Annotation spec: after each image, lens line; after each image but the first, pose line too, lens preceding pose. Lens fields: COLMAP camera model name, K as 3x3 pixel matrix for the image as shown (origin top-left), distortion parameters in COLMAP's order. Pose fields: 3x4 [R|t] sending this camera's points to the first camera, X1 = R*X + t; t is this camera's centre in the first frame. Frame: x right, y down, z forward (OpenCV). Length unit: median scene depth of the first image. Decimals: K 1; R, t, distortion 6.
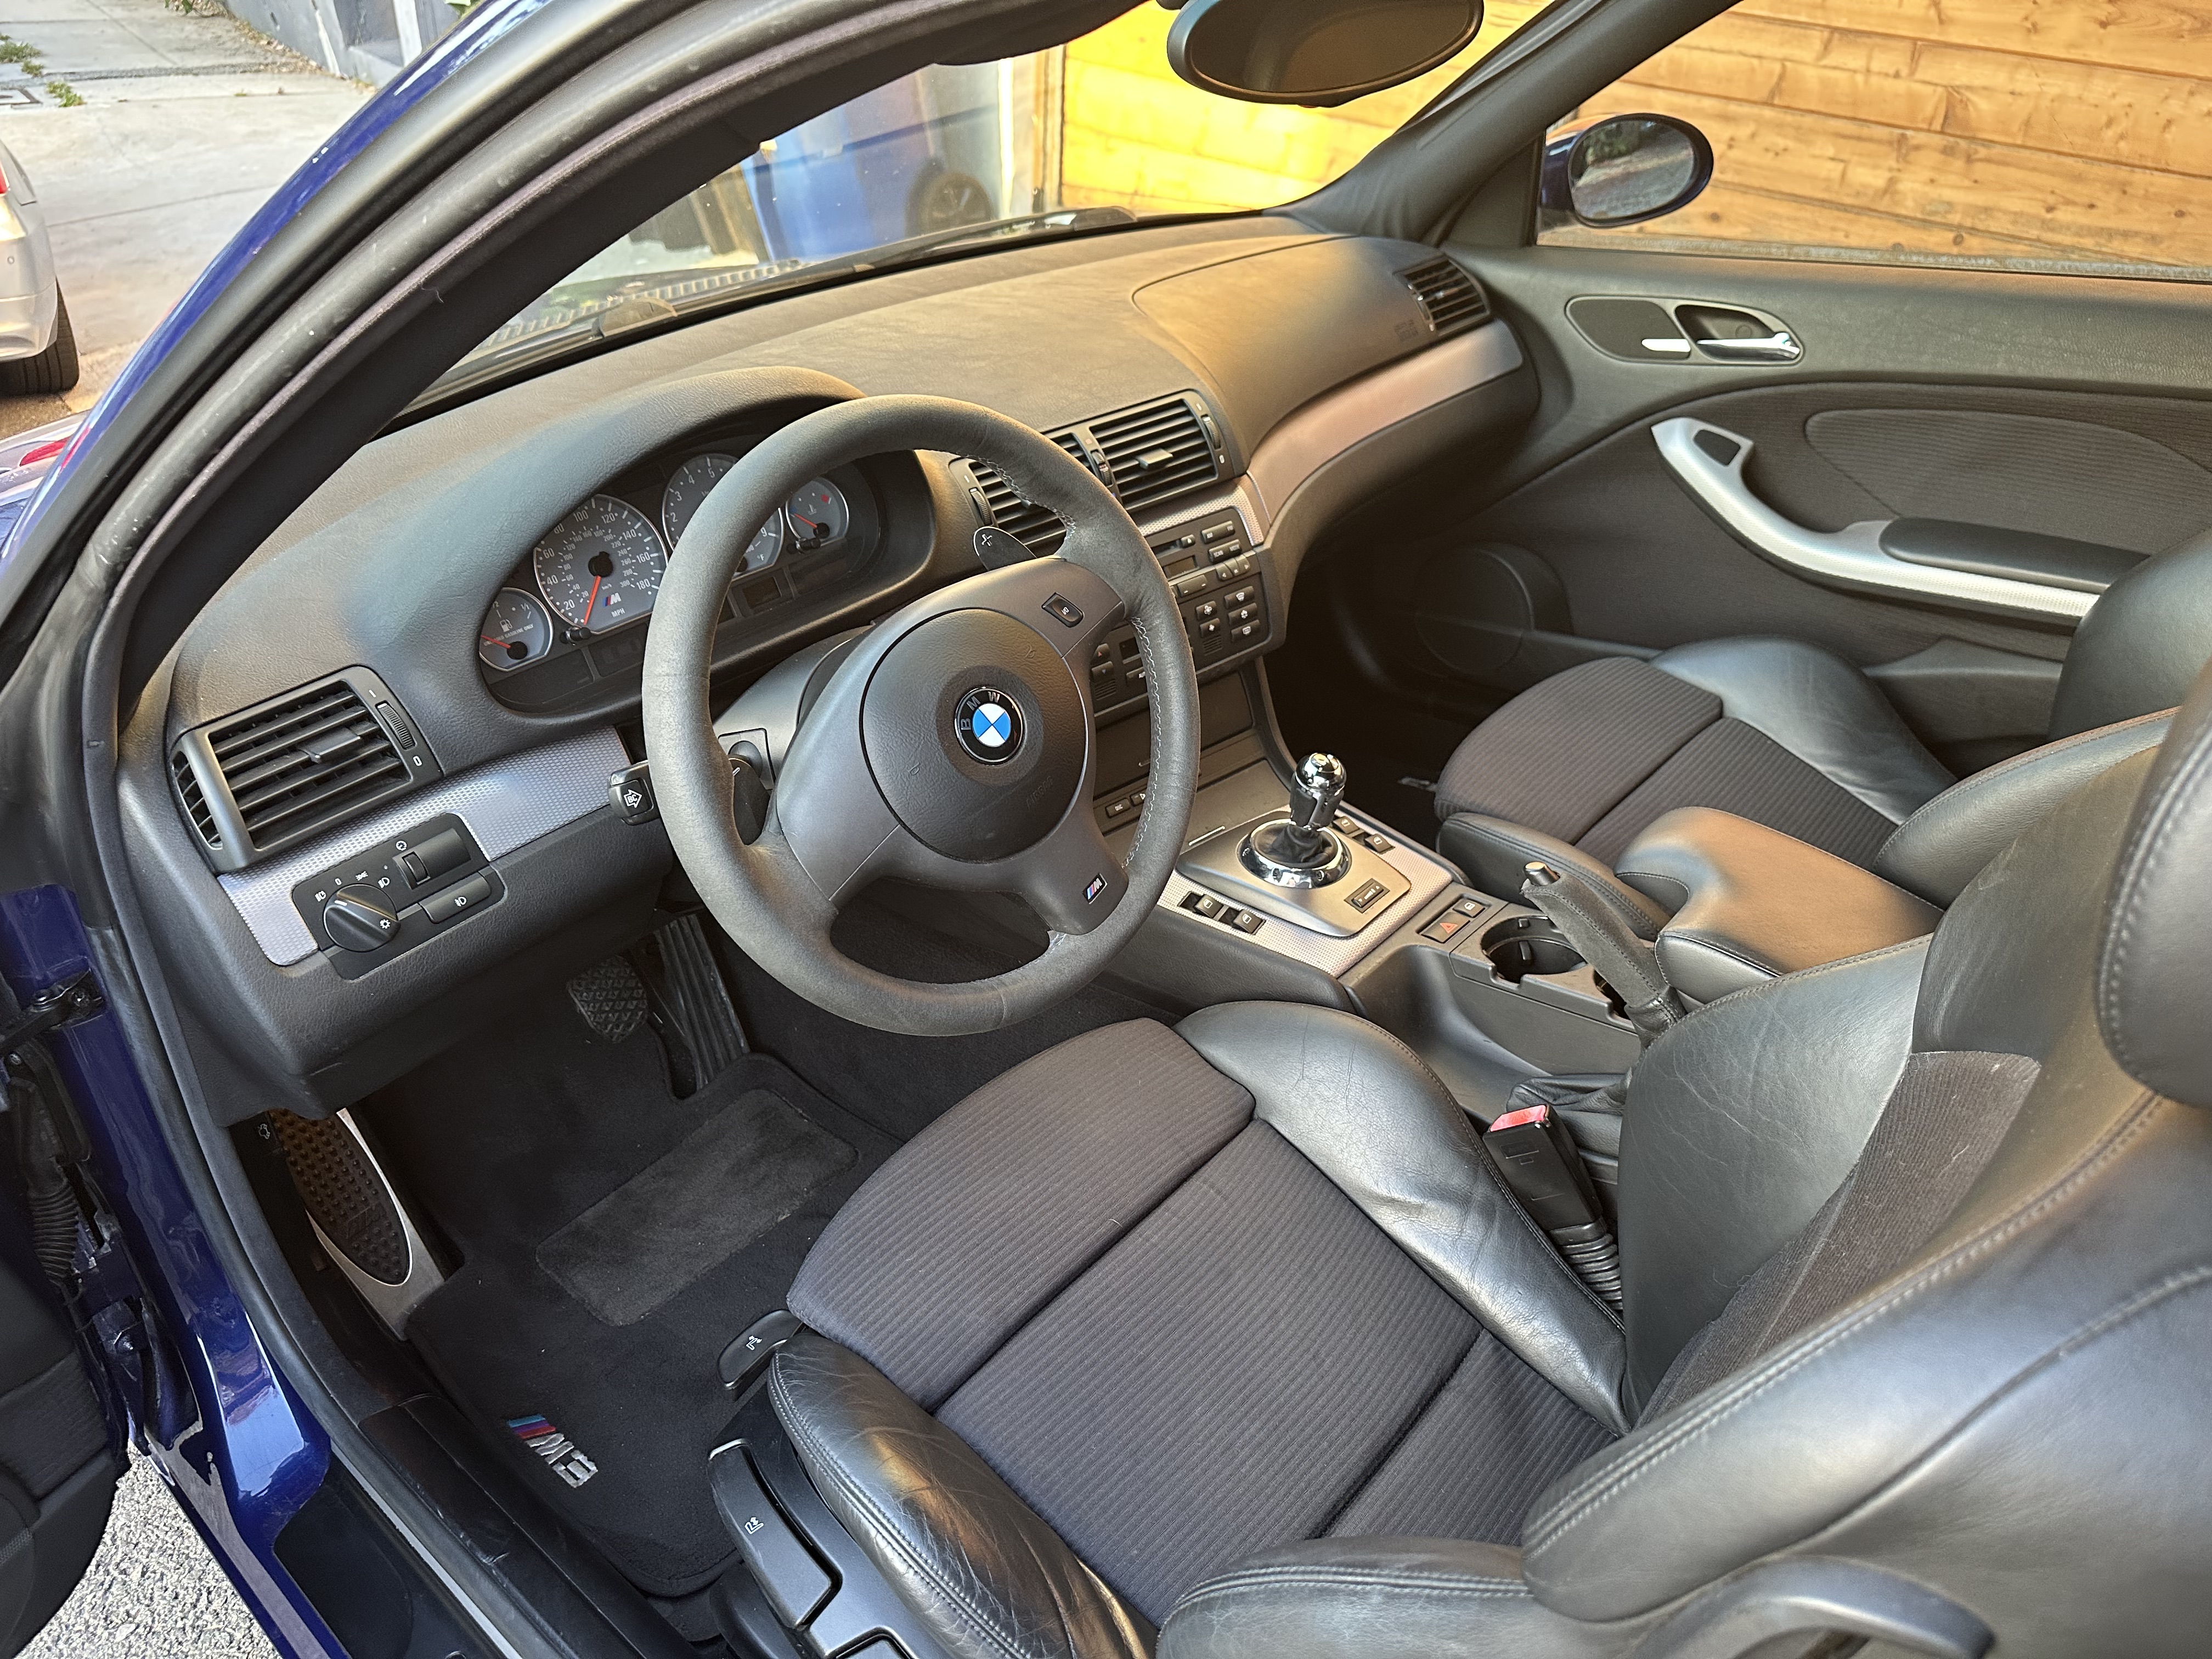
lens RADIAL K [[1594.9, 0, 1135.7], [0, 1594.9, 847.0], [0, 0, 1]] dist [0.121283, -0.195521]
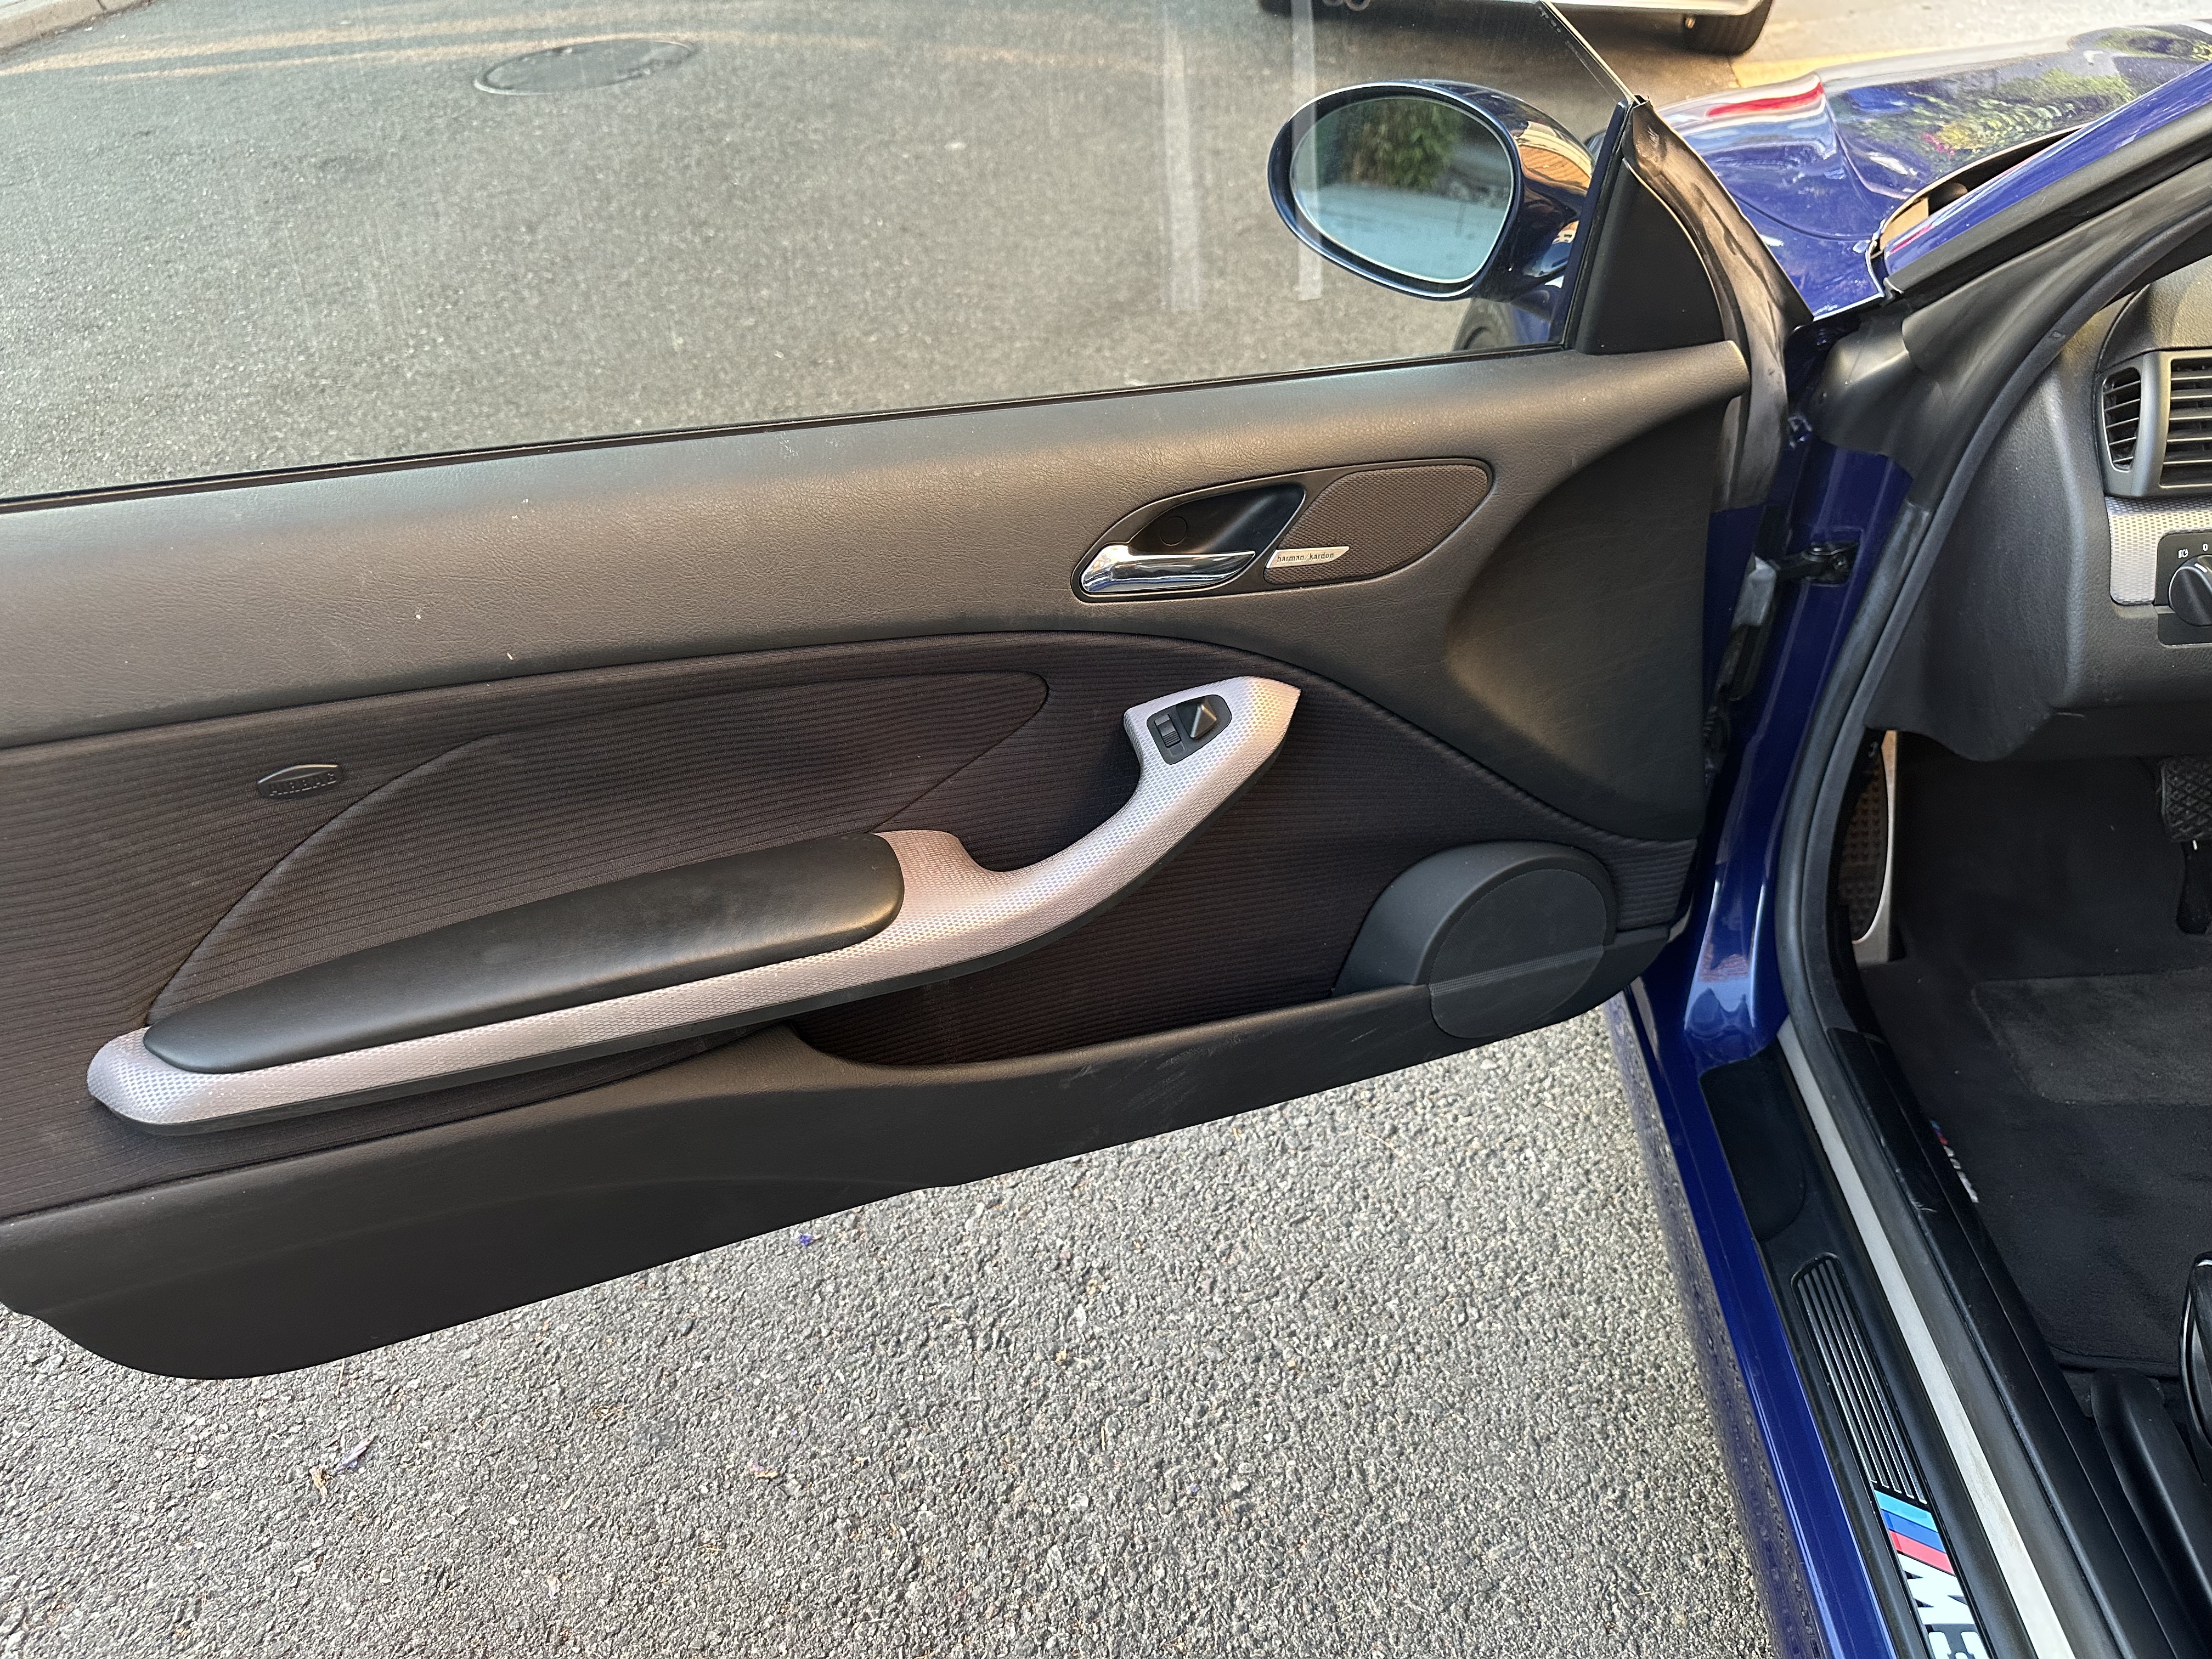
lens RADIAL K [[1586.9, 0, 1079.5], [0, 1586.9, 844.2], [0, 0, 1]] dist [0.088168, -0.097044]
pose [[0.627752, 0.486132, -0.607950, -0.169218], [-0.397857, 0.871668, 0.286191, 0.119254], [0.669057, 0.062220, 0.740602, -0.114462]]
